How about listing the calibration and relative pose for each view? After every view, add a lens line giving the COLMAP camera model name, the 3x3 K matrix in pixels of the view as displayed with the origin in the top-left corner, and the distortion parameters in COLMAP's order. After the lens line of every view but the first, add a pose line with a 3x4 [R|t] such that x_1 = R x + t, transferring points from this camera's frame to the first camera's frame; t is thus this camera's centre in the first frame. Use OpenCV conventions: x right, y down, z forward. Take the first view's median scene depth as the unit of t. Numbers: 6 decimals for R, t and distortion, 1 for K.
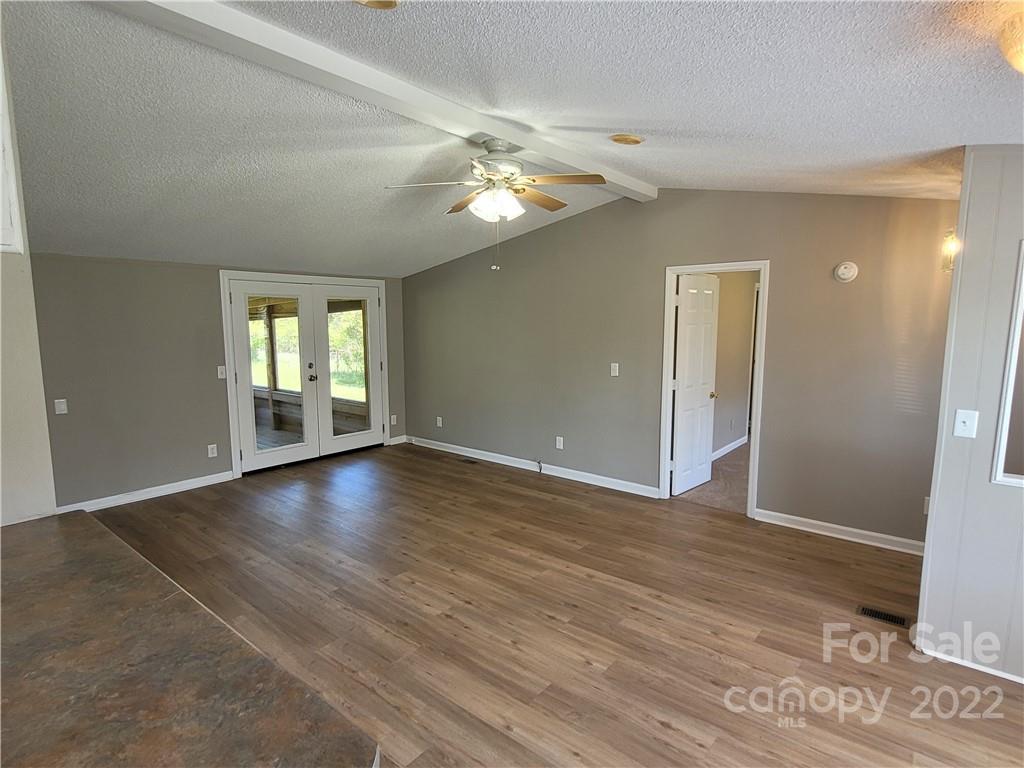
lens RADIAL K [[543.2, 0, 516.4], [0, 543.2, 385.8], [0, 0, 1]] dist [-0.002126, 0.002478]
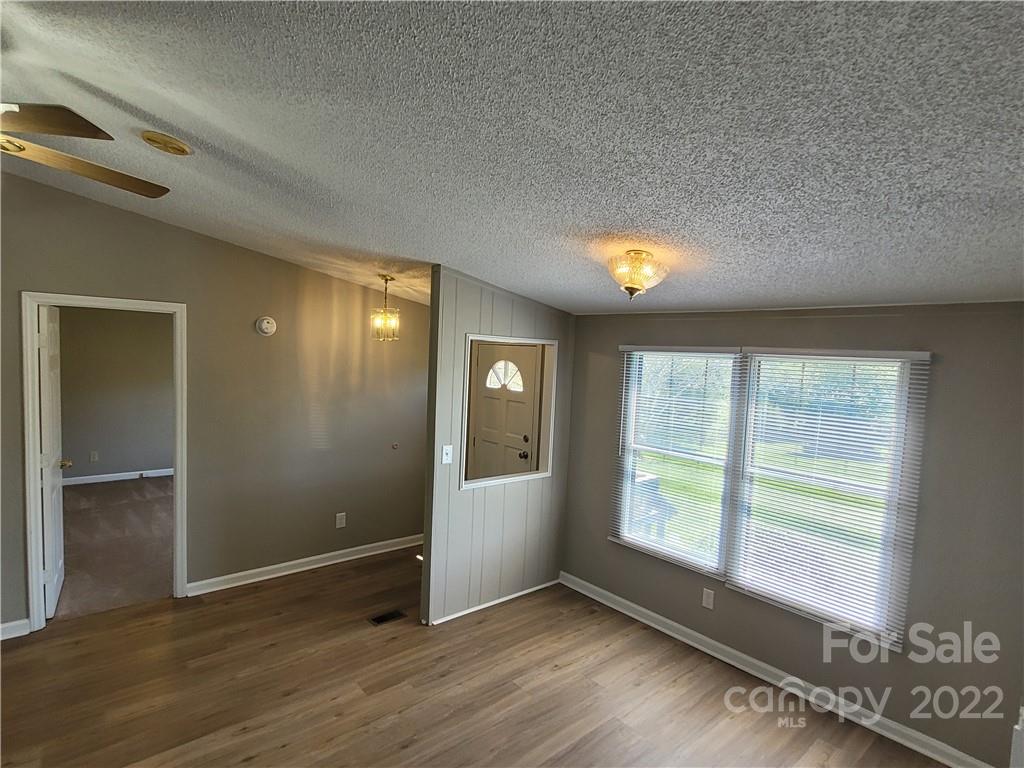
lens RADIAL K [[543.2, 0, 512.5], [0, 543.2, 391.3], [0, 0, 1]] dist [-0.002126, 0.002478]
pose [[0.172578, -0.064879, 0.982857, -0.389142], [0.077419, 0.995635, 0.052128, -0.111934], [-0.981949, 0.067096, 0.176847, 0.389171]]
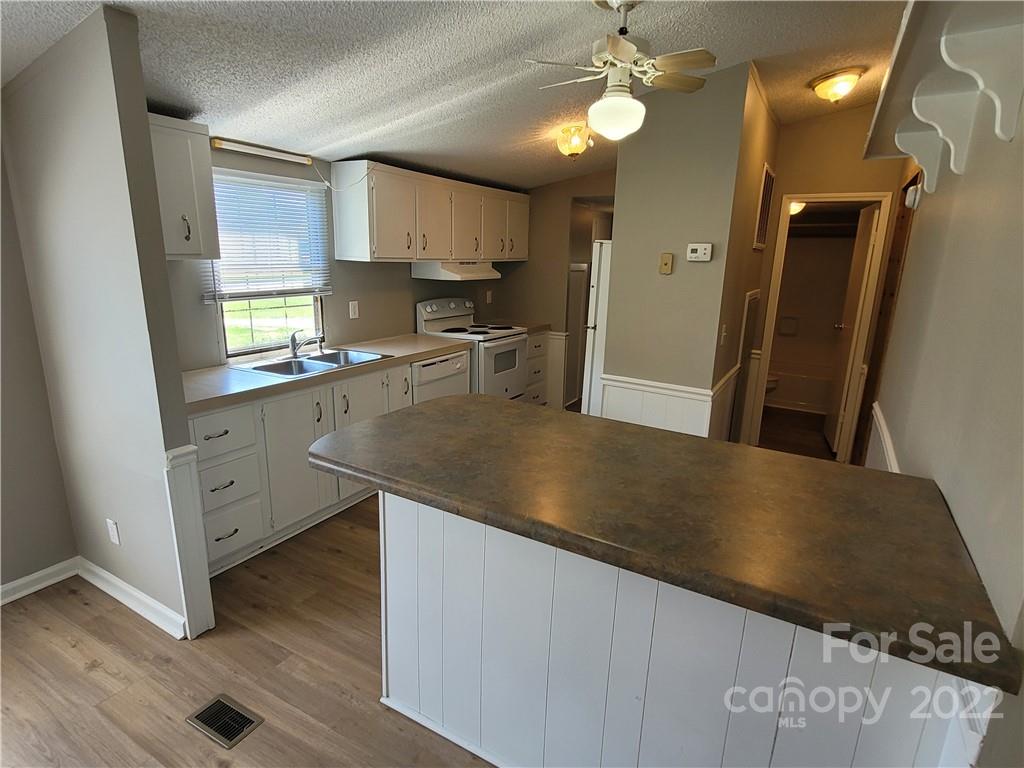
lens RADIAL K [[543.2, 0, 514.3], [0, 543.2, 386.8], [0, 0, 1]] dist [-0.002126, 0.002478]
pose [[-0.984606, 0.015134, -0.174130, -0.142194], [-0.047770, 0.935016, 0.351374, -0.071362], [0.168132, 0.354283, -0.919900, 0.622277]]
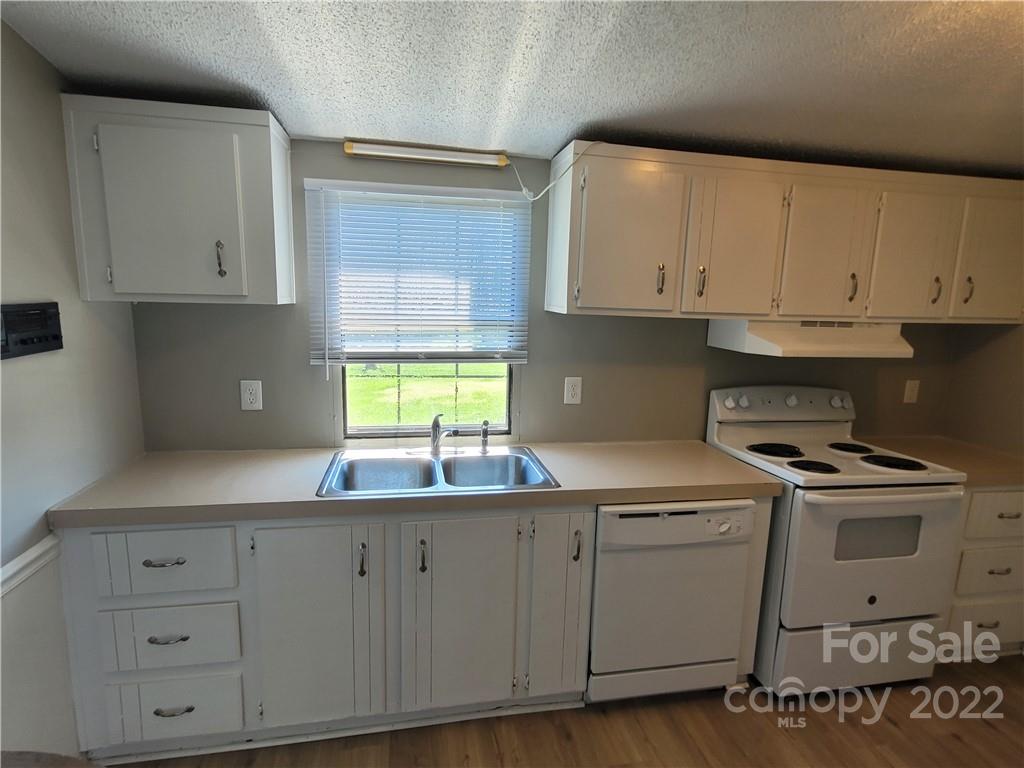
lens RADIAL K [[543.2, 0, 513.5], [0, 543.2, 388.3], [0, 0, 1]] dist [-0.002126, 0.002478]
pose [[-0.773829, -0.124876, 0.620963, -0.386482], [0.045446, 0.966899, 0.251078, 0.006736], [-0.631762, 0.222512, -0.742539, 0.051117]]
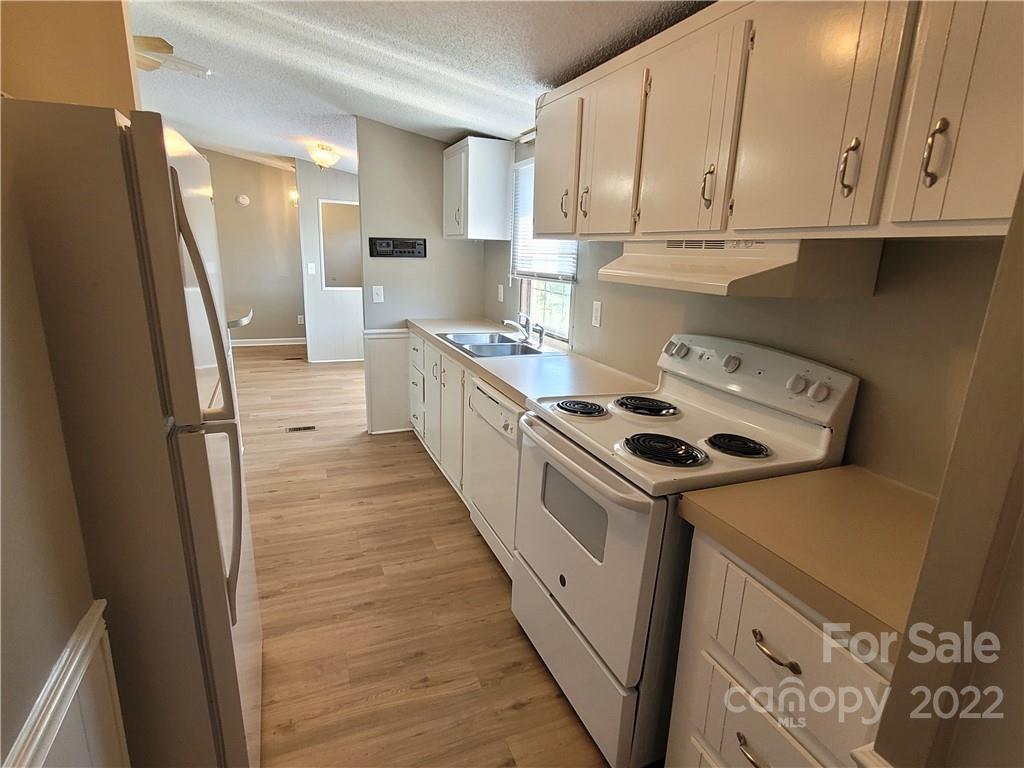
lens RADIAL K [[543.2, 0, 512.2], [0, 543.2, 389.7], [0, 0, 1]] dist [-0.002126, 0.002478]
pose [[0.467522, -0.208093, 0.859139, -0.757350], [0.071097, 0.977601, 0.198097, 0.131550], [-0.881118, -0.031533, 0.471845, -0.772675]]
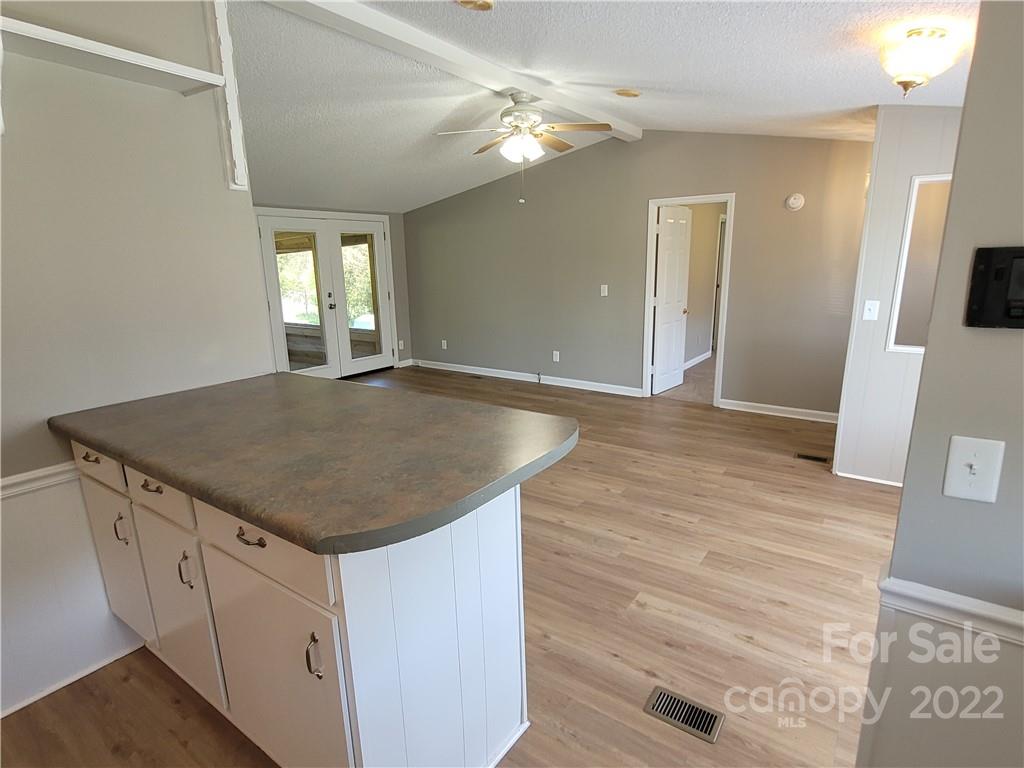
lens RADIAL K [[543.2, 0, 518.5], [0, 543.2, 386.4], [0, 0, 1]] dist [-0.002126, 0.002478]
pose [[0.997011, -0.033560, 0.069594, -0.134326], [0.025703, 0.993503, 0.110869, 0.059739], [-0.072863, -0.108749, 0.991395, -0.249202]]
